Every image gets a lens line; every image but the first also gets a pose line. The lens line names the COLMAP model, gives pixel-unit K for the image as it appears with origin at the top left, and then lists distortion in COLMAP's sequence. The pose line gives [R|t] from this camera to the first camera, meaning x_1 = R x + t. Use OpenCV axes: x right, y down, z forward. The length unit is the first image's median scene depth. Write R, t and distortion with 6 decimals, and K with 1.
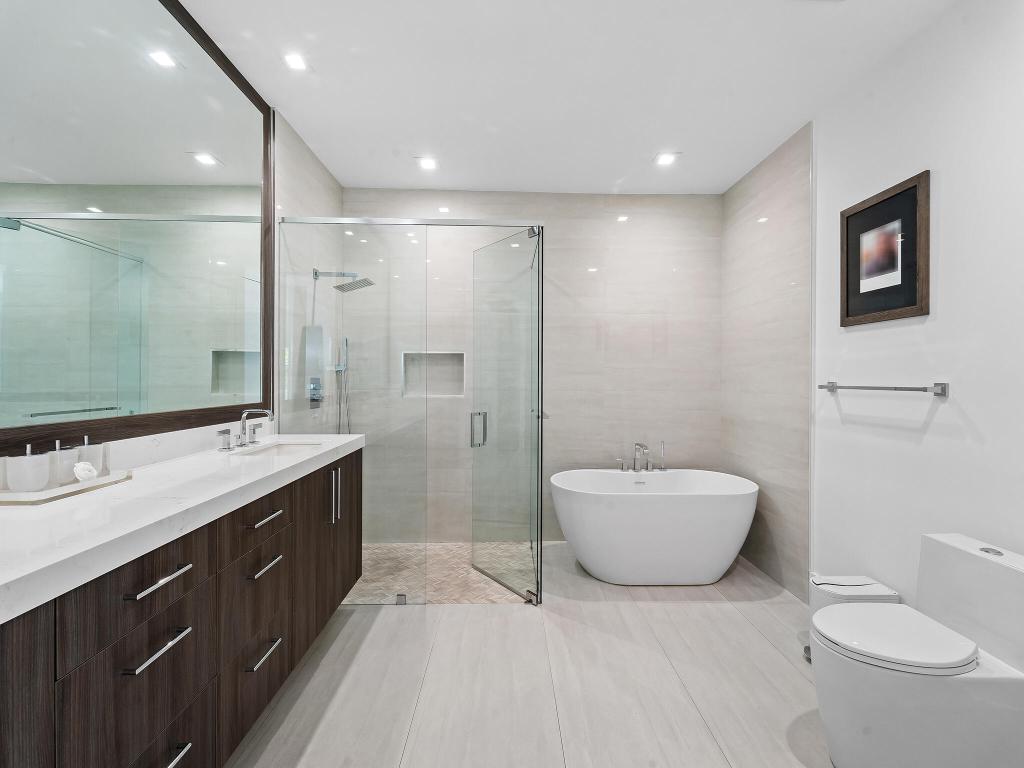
lens RADIAL K [[414.4, 0, 513.9], [0, 414.4, 377.6], [0, 0, 1]] dist [0.000386, -0.000440]
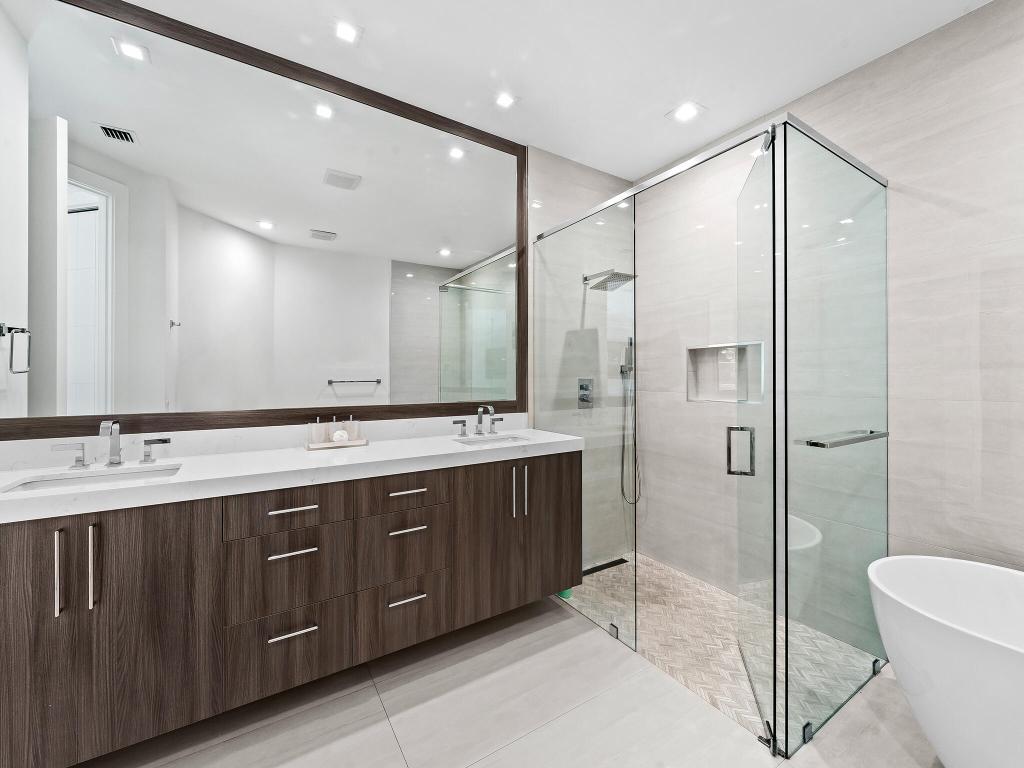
lens RADIAL K [[414.4, 0, 513.9], [0, 414.4, 377.6], [0, 0, 1]] dist [0.000386, -0.000440]
pose [[0.515600, -0.008005, -0.856792, 0.383422], [0.006326, 0.999965, -0.005536, 0.001547], [0.856806, -0.002566, 0.515632, 0.372319]]
